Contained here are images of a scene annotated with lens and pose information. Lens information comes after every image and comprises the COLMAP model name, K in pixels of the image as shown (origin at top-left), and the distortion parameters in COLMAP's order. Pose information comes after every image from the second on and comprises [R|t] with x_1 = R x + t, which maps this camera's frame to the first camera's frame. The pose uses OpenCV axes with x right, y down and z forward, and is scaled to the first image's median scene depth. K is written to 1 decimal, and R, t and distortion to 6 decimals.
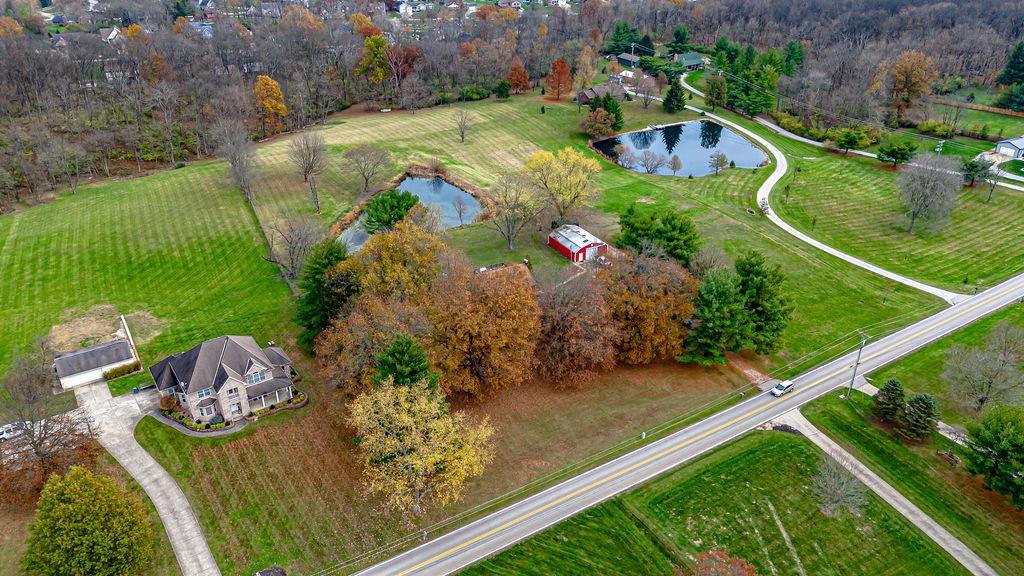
lens RADIAL K [[749.4, 0, 514.1], [0, 749.4, 285.8], [0, 0, 1]] dist [0.069056, -0.053798]
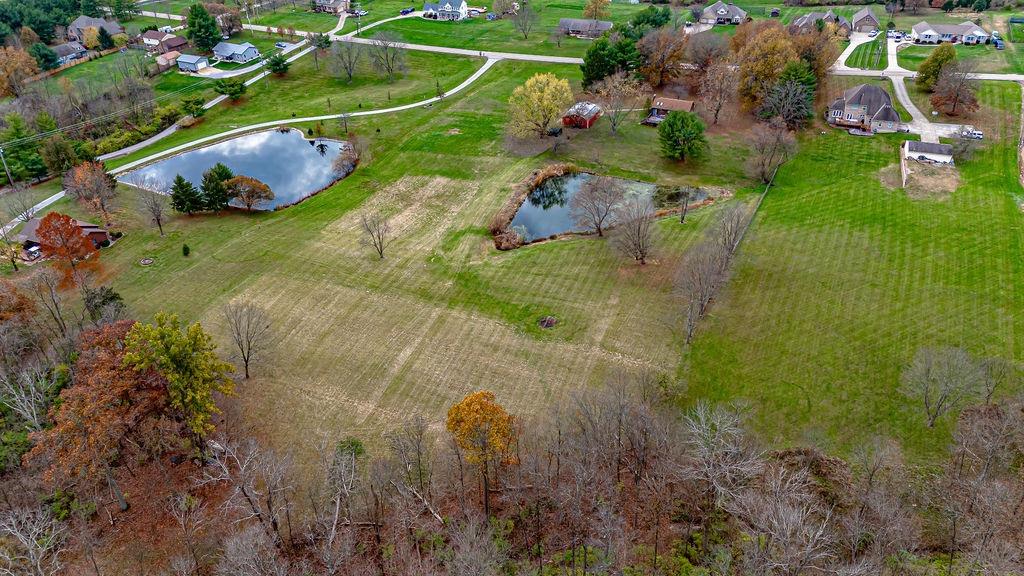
lens RADIAL K [[749.4, 0, 514.1], [0, 749.4, 285.8], [0, 0, 1]] dist [0.069056, -0.053798]
pose [[-0.605547, -0.427653, 0.671138, -0.931189], [0.383420, 0.582222, 0.716943, -0.941013], [-0.697354, 0.691470, -0.188592, 1.605063]]
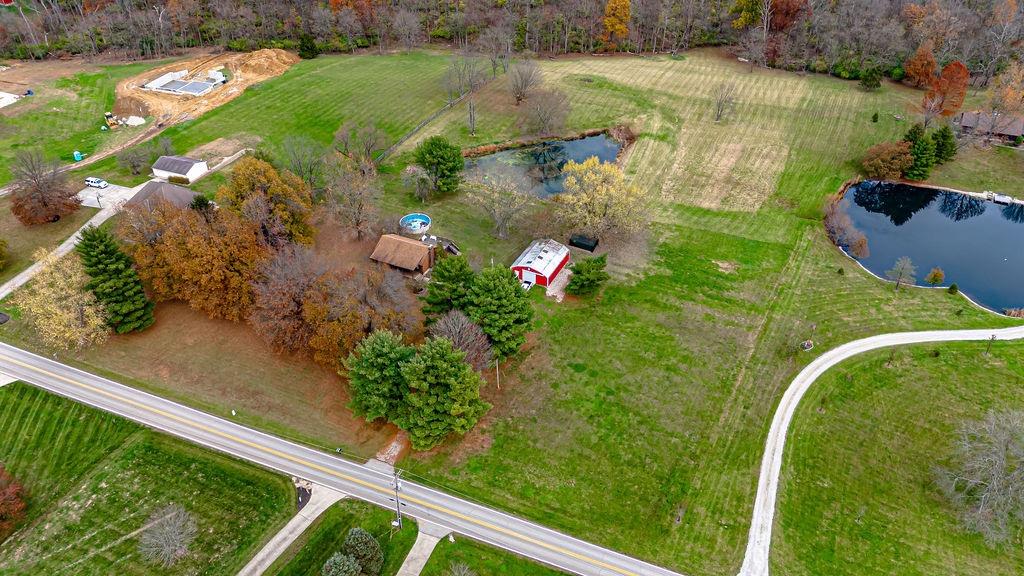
lens RADIAL K [[749.4, 0, 514.1], [0, 749.4, 285.8], [0, 0, 1]] dist [0.069056, -0.053798]
pose [[0.578084, 0.490224, -0.652303, 0.707785], [-0.378319, 0.869322, 0.318046, -0.323898], [0.722975, 0.062921, 0.688003, 0.341877]]
